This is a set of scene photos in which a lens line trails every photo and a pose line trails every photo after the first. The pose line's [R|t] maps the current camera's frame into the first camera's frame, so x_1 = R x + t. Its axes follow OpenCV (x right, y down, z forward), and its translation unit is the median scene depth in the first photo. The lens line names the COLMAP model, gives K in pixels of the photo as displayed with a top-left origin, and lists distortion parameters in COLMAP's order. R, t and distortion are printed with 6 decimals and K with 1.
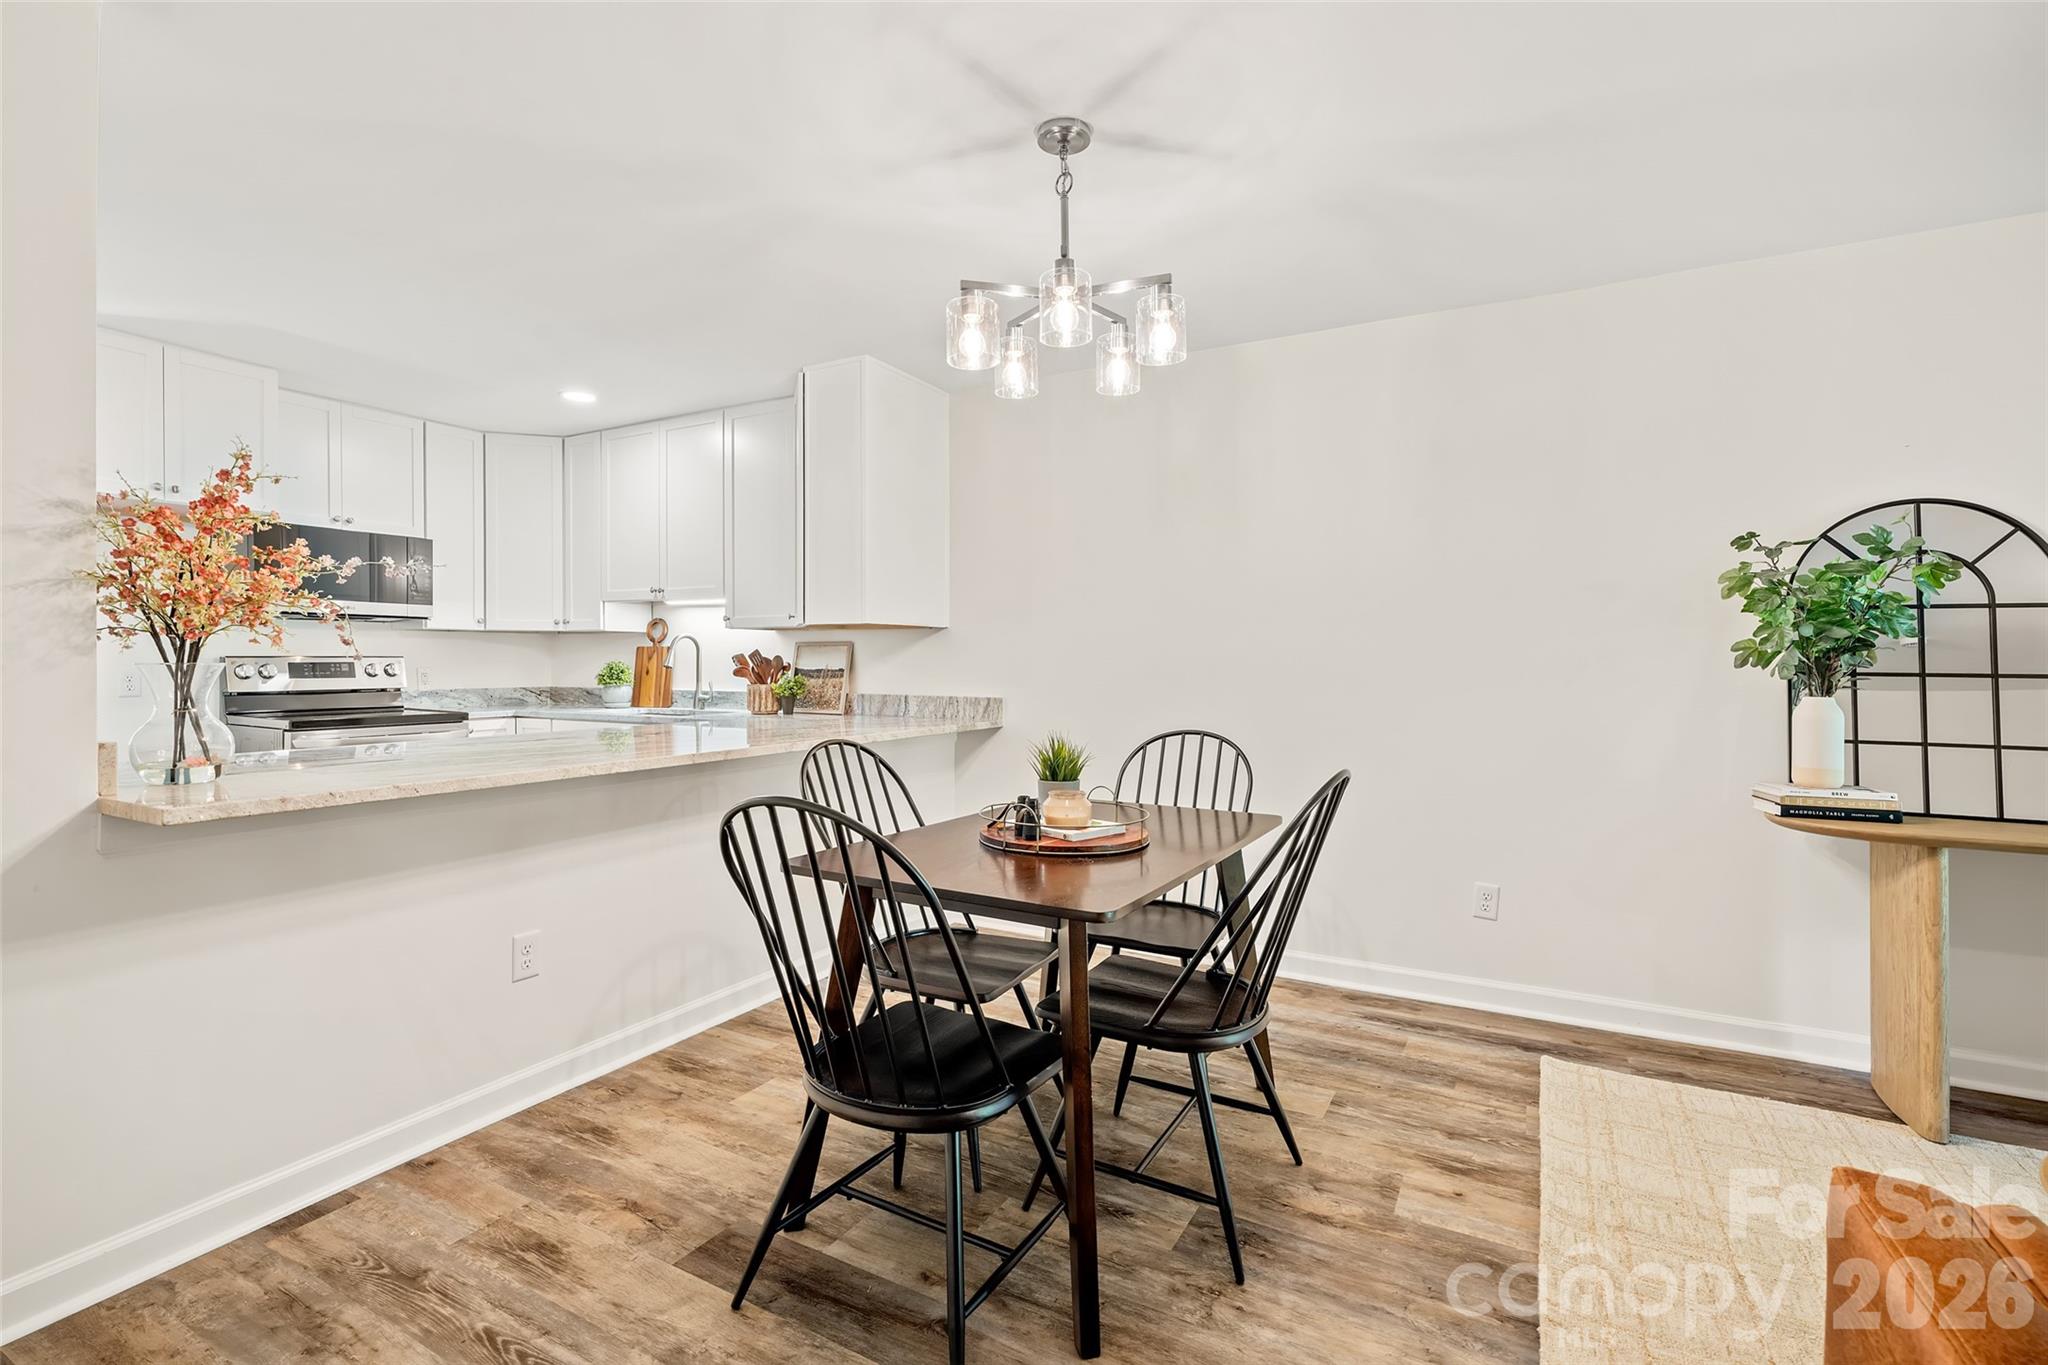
lens RADIAL K [[889.6, 0, 963.4], [0, 889.6, 668.6], [0, 0, 1]] dist [0.002580, -0.000678]
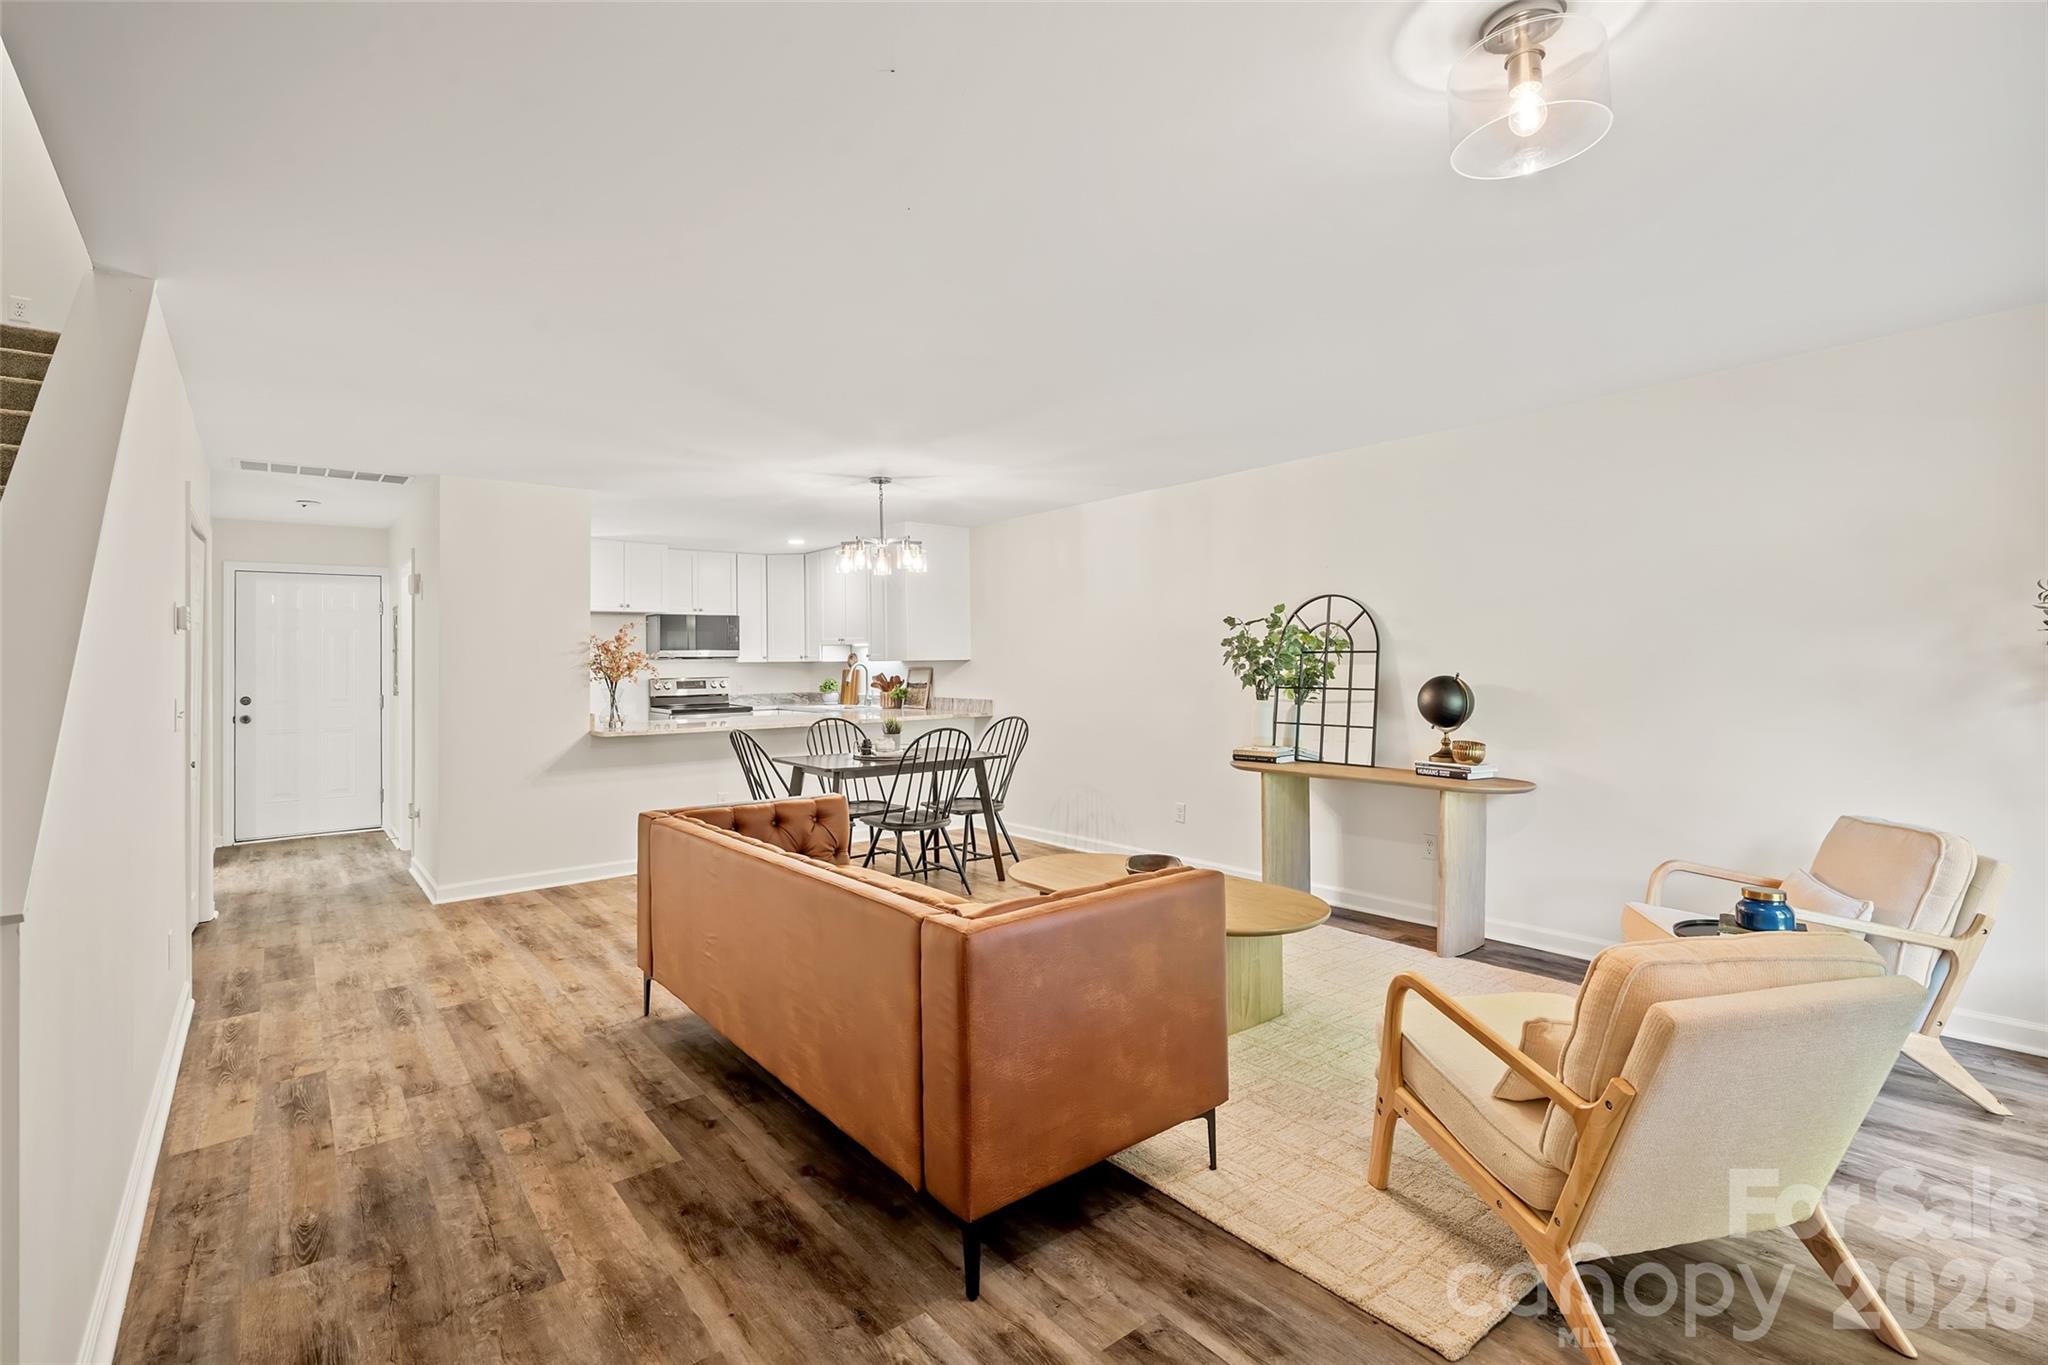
lens RADIAL K [[889.6, 0, 999.7], [0, 889.6, 653.3], [0, 0, 1]] dist [0.002580, -0.000678]
pose [[0.929745, -0.017820, -0.367773, 0.650024], [0.011834, 0.999758, -0.018526, -0.024387], [0.368014, 0.012872, 0.929731, -0.592911]]
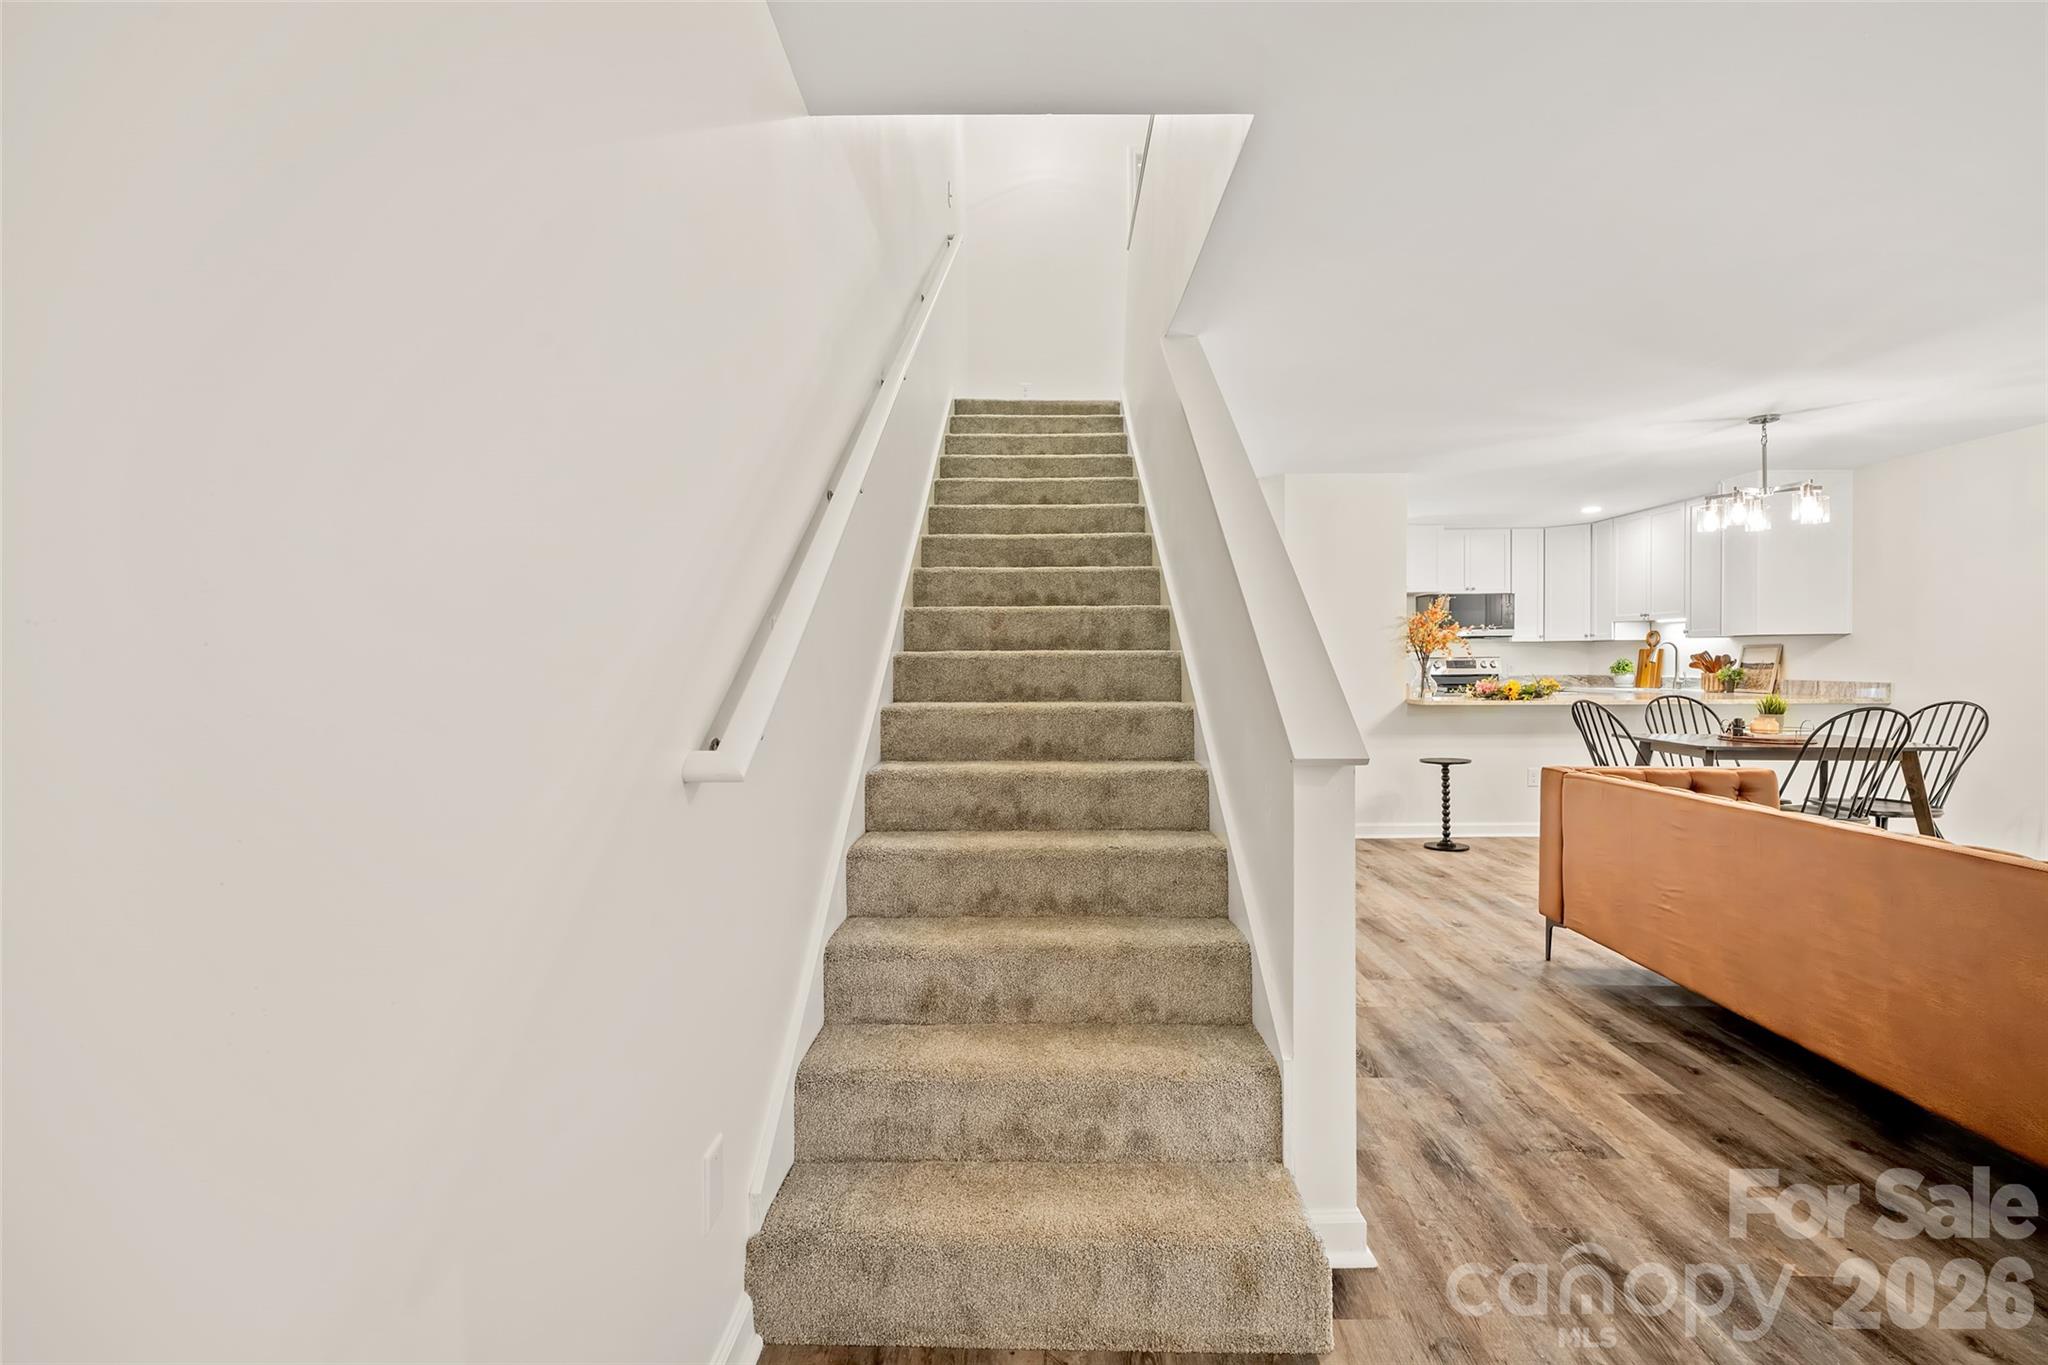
lens RADIAL K [[889.6, 0, 1065.0], [0, 889.6, 674.2], [0, 0, 1]] dist [0.002580, -0.000678]
pose [[0.506331, 0.008484, -0.862297, 0.545460], [-0.000536, 0.999955, 0.009524, 0.005496], [0.862339, -0.004360, 0.506313, -0.768127]]
